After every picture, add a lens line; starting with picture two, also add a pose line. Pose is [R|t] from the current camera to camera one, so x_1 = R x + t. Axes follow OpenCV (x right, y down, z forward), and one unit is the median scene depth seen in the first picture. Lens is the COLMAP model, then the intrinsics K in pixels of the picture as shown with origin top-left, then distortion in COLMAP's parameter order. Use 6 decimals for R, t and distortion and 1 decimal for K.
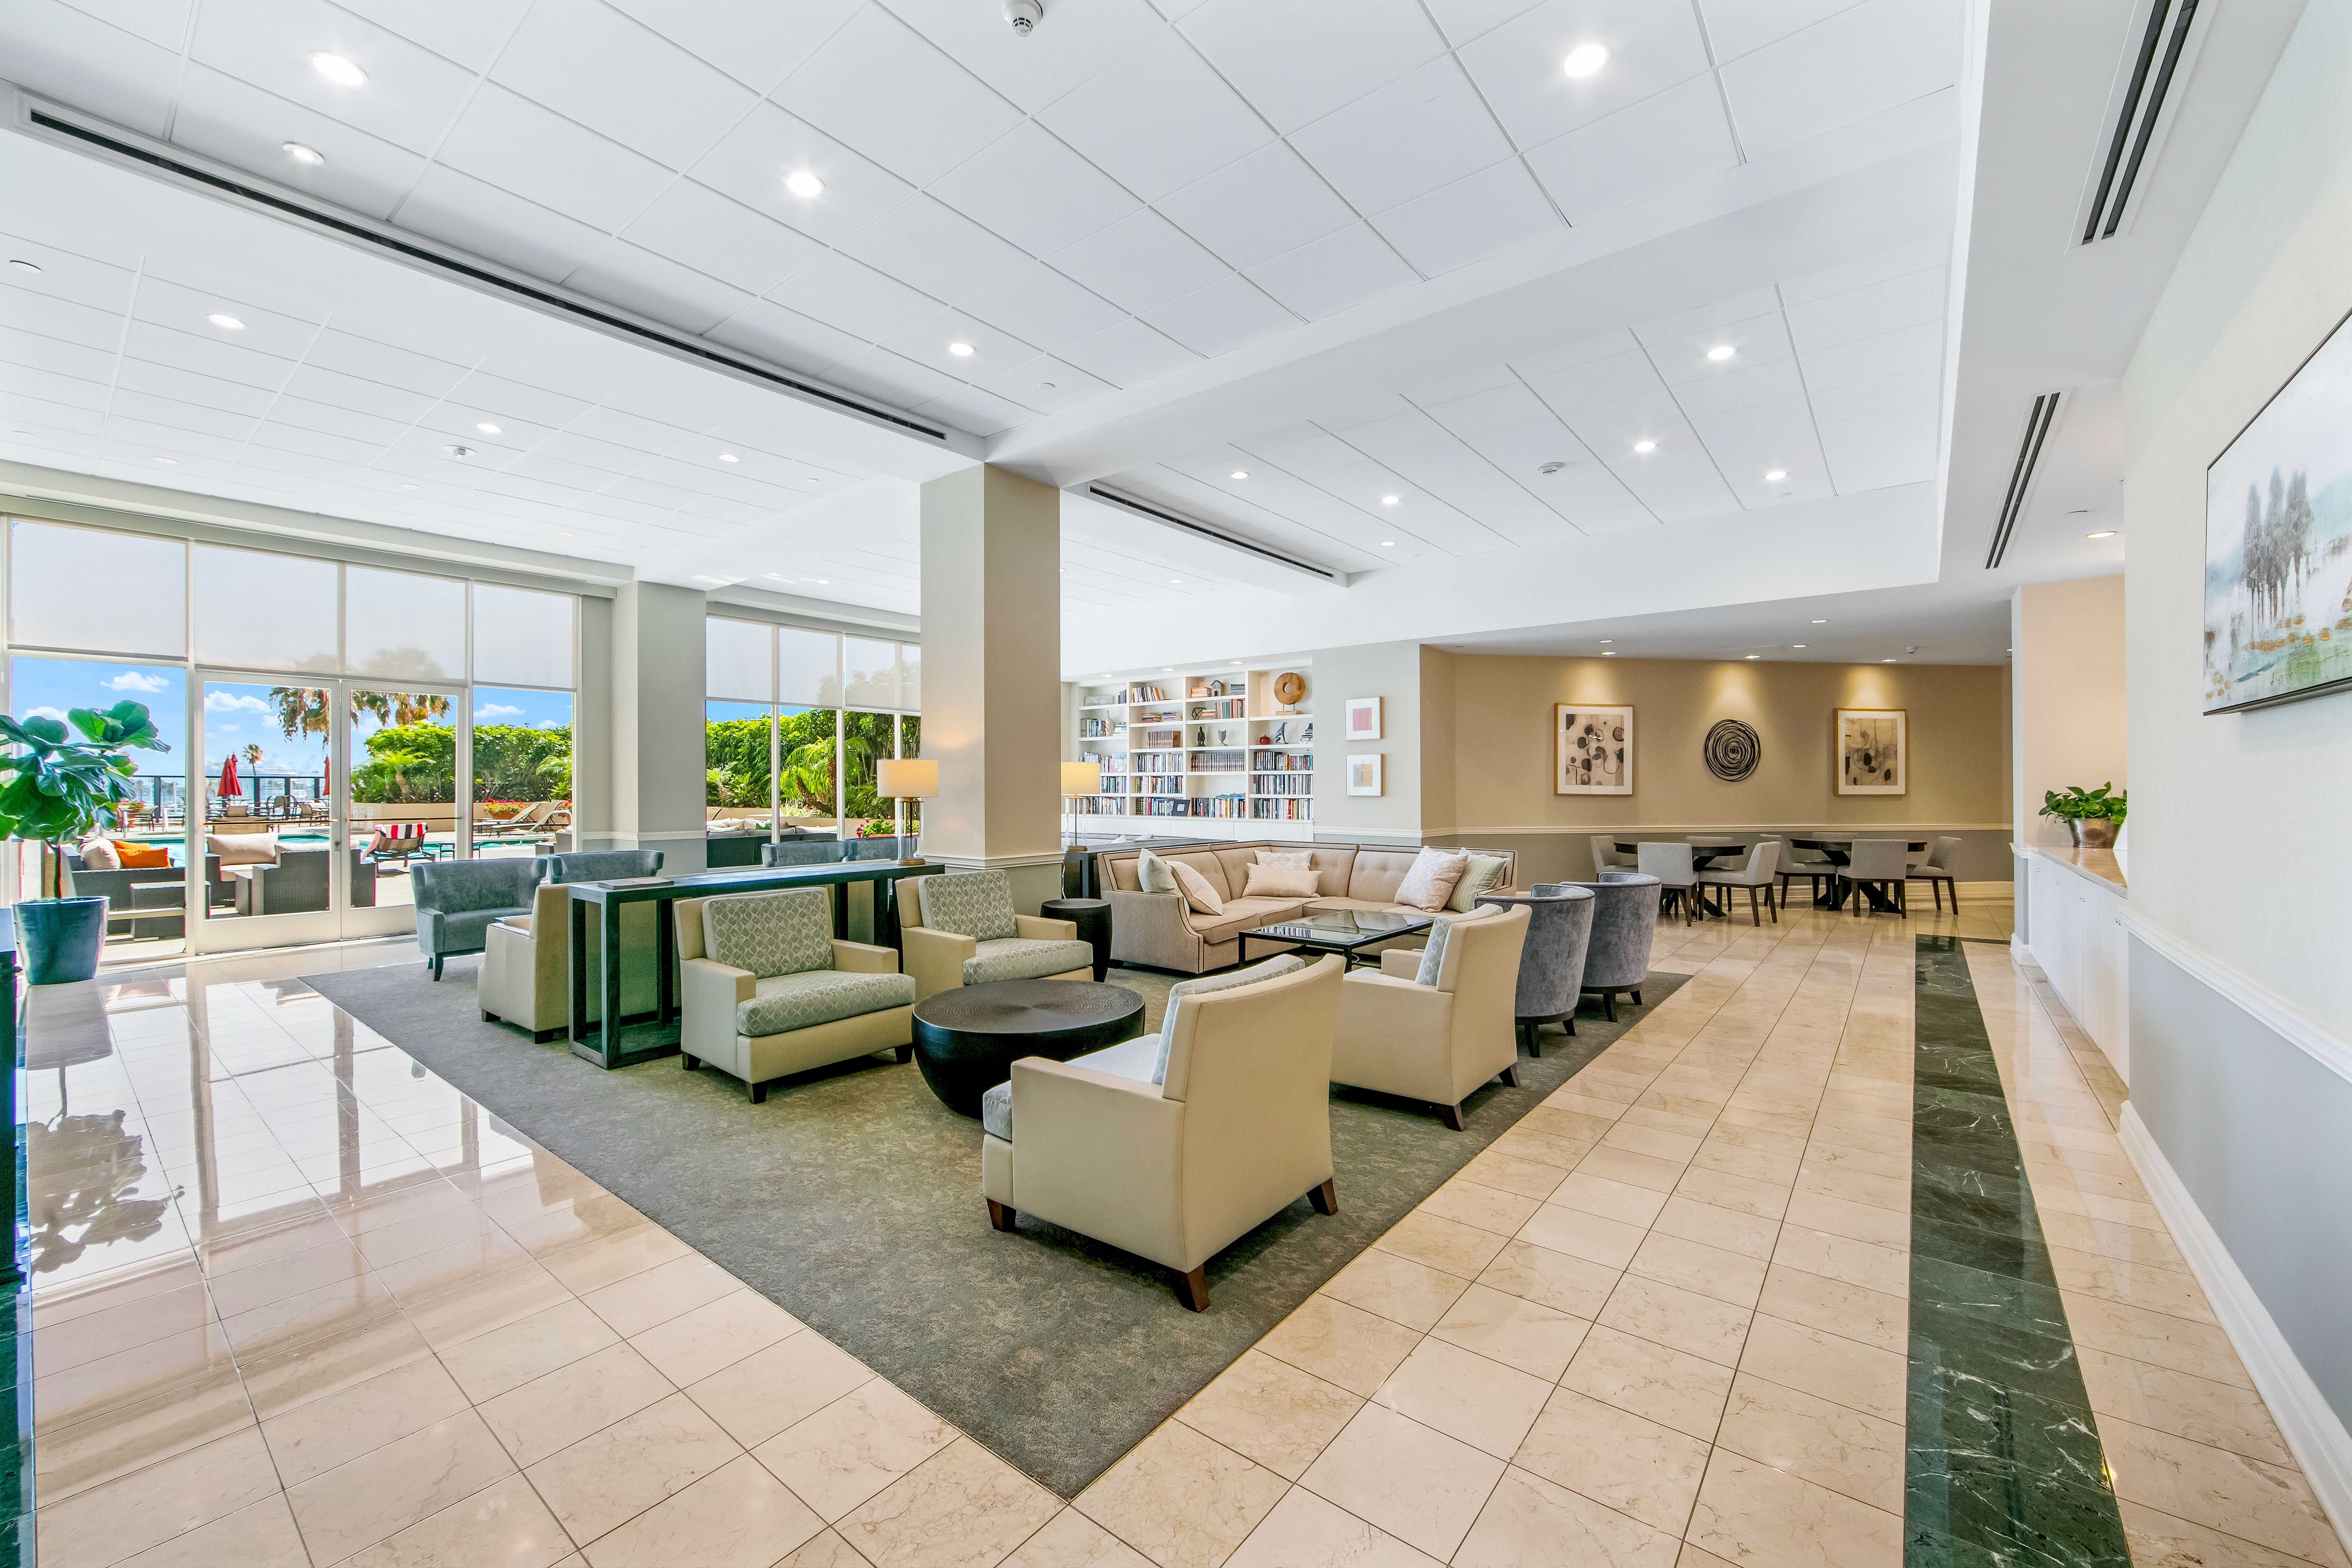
lens RADIAL K [[939.3, 0, 1173.8], [0, 939.3, 797.0], [0, 0, 1]] dist [-0.000183, -0.000005]
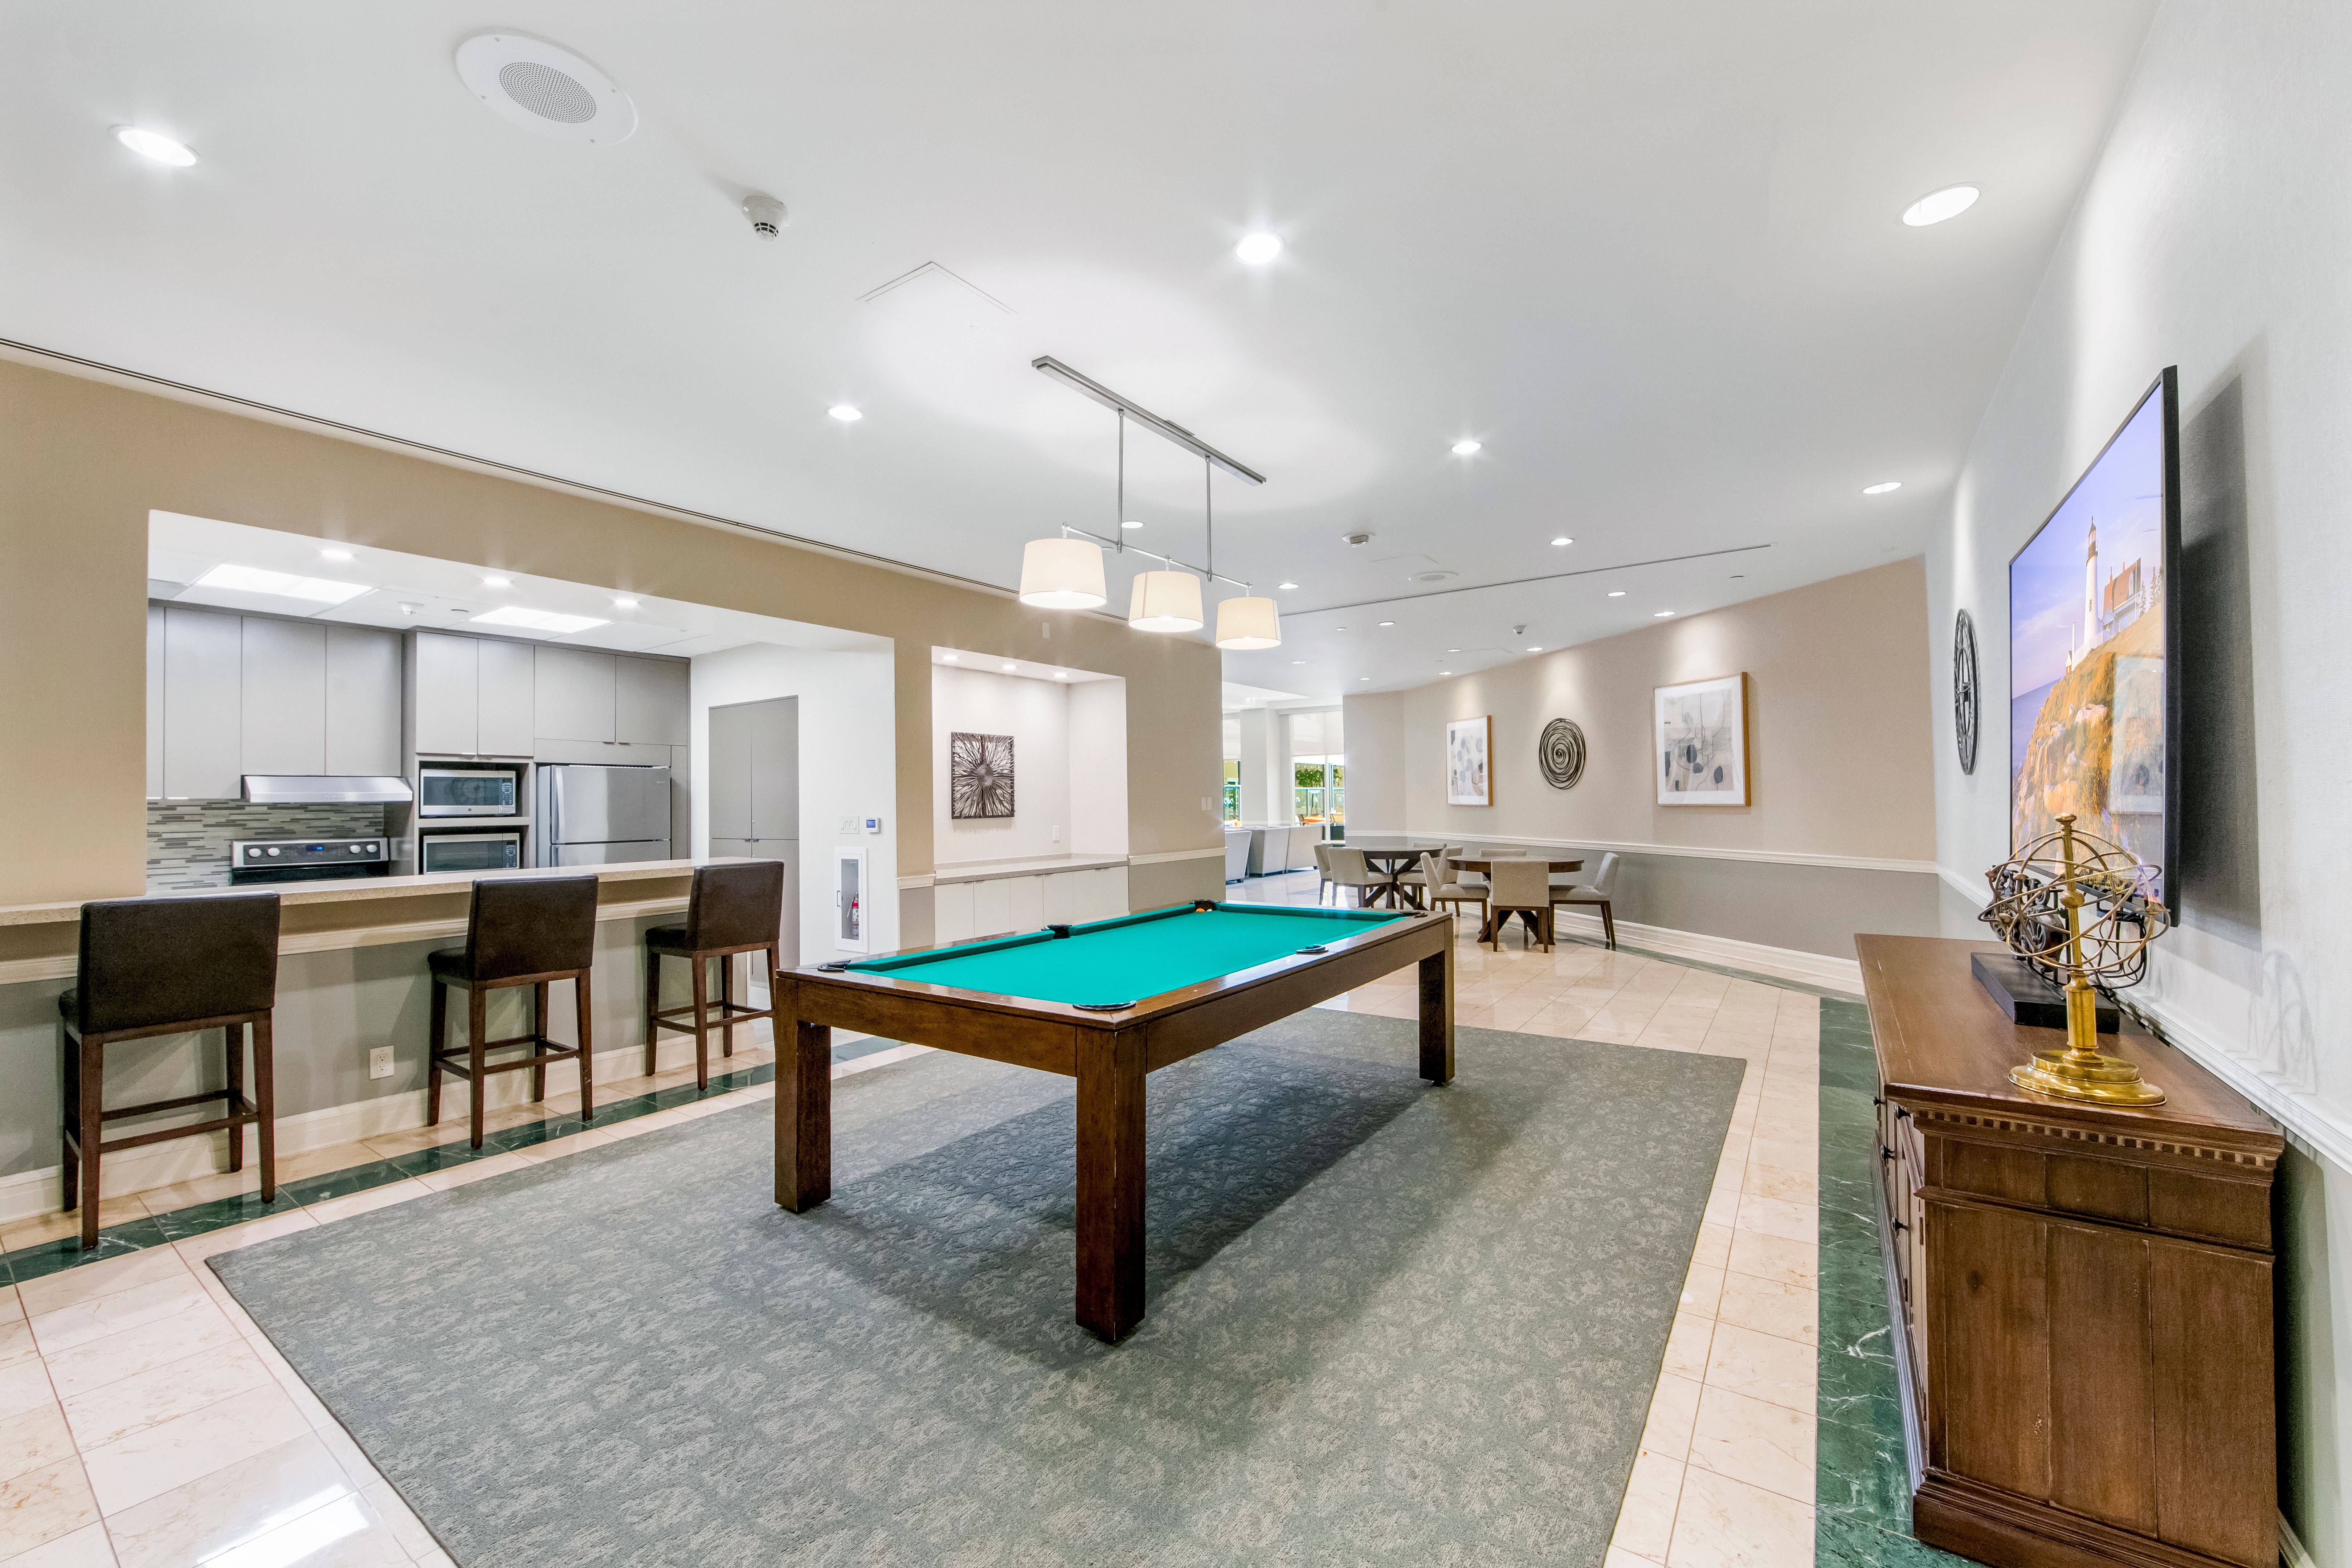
lens RADIAL K [[939.3, 0, 1174.7], [0, 939.3, 792.0], [0, 0, 1]] dist [-0.000183, -0.000005]
pose [[0.065890, -0.012636, -0.997747, 1.405389], [0.014276, 0.999829, -0.011719, -0.009412], [0.997725, -0.013471, 0.066059, 0.576045]]
